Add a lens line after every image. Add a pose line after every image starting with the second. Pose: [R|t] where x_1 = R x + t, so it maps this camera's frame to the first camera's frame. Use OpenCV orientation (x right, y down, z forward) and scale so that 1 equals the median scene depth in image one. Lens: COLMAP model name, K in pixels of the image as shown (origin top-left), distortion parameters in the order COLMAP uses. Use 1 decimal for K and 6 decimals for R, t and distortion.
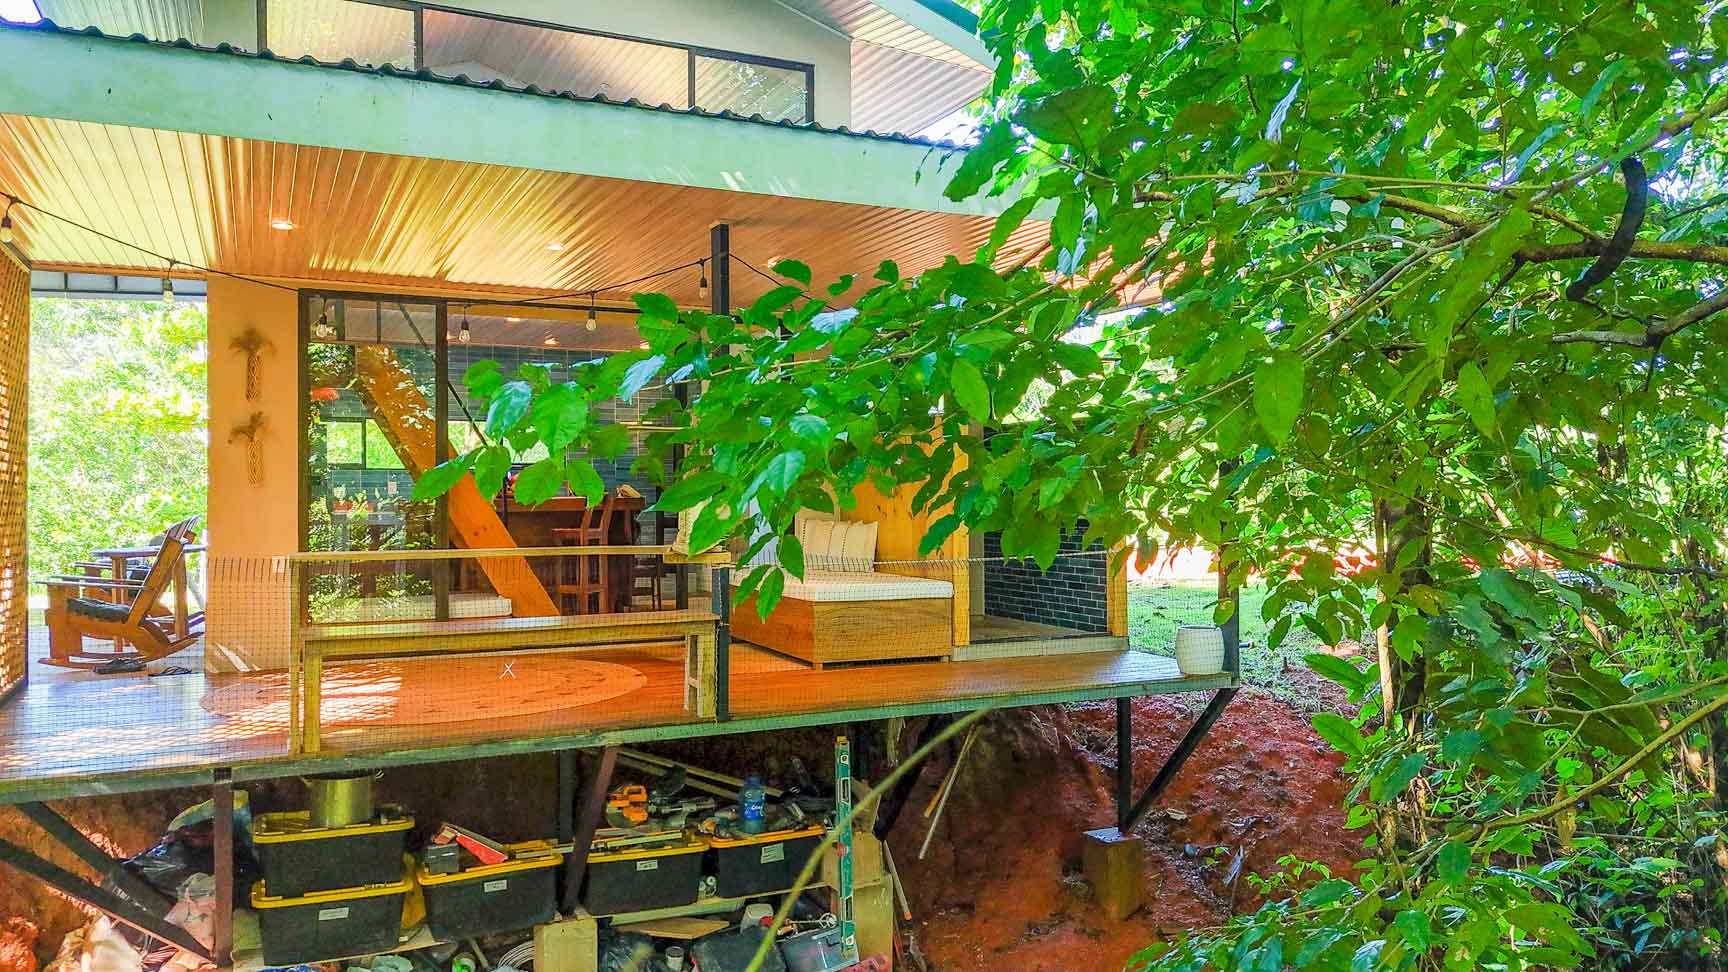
lens RADIAL K [[1285.8, 0, 864.0], [0, 1285.8, 486.0], [0, 0, 1]] dist [0.030311, -0.007555]
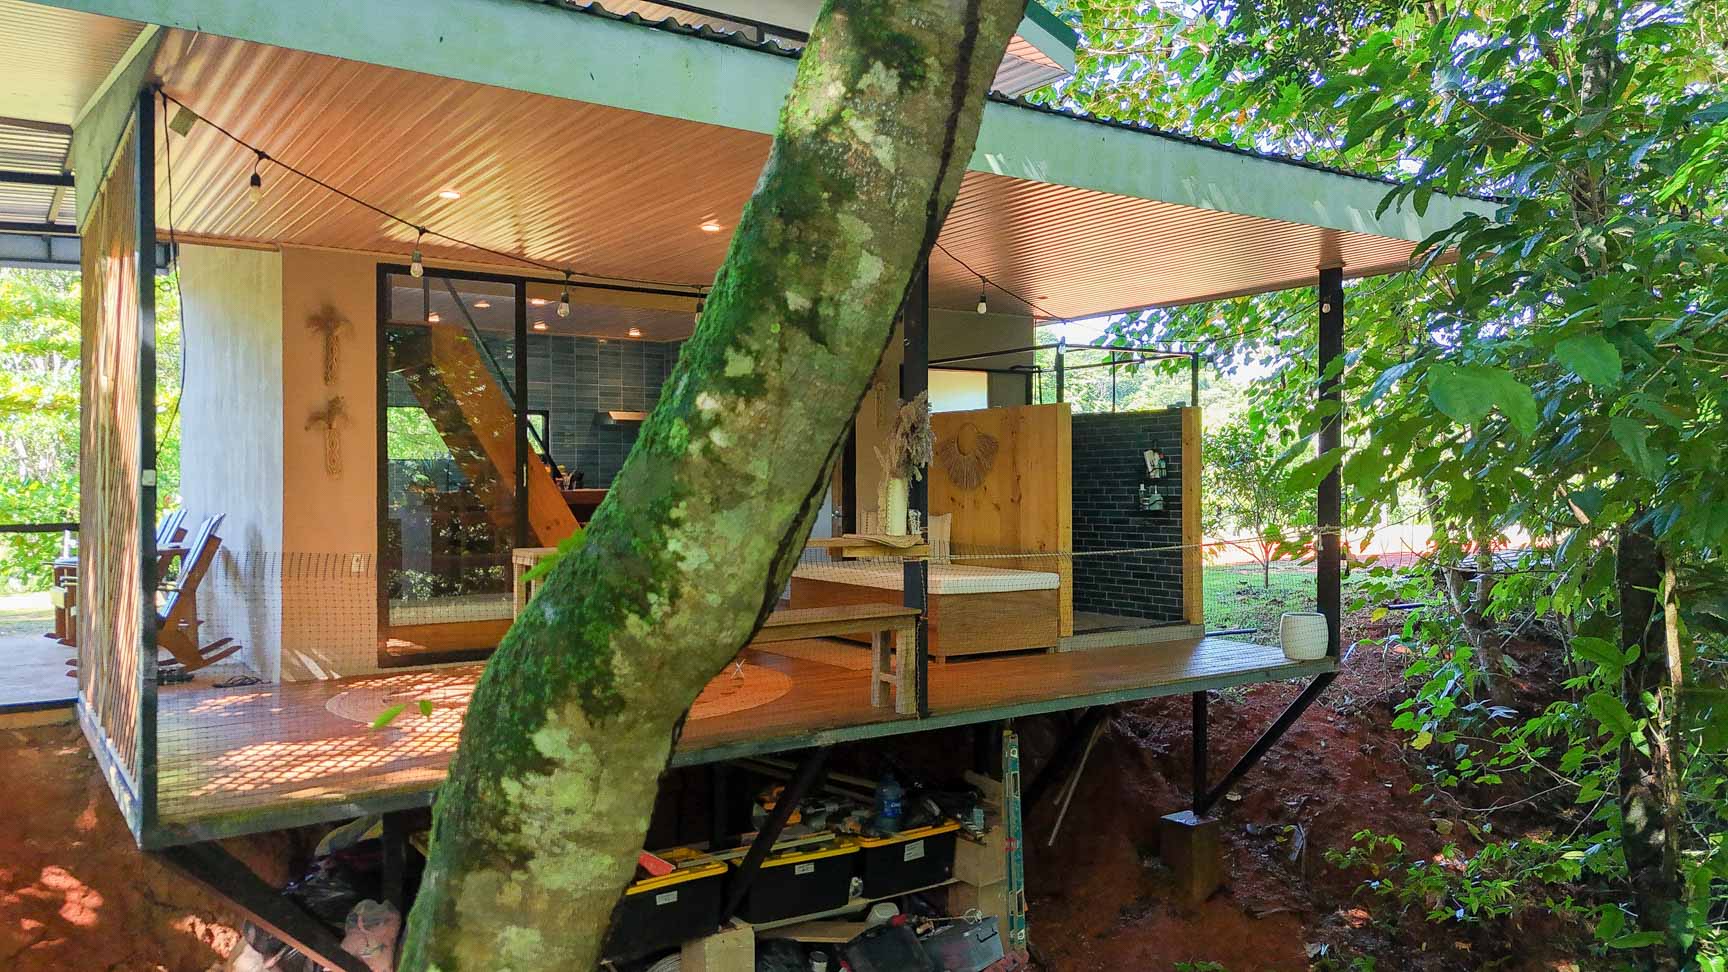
lens RADIAL K [[1285.8, 0, 864.0], [0, 1285.8, 486.0], [0, 0, 1]] dist [0.030311, -0.007555]
pose [[0.986270, -0.000933, 0.165140, -0.257179], [0.000129, 0.999988, 0.004877, 0.001746], [-0.165142, -0.004789, 0.986258, 0.036295]]
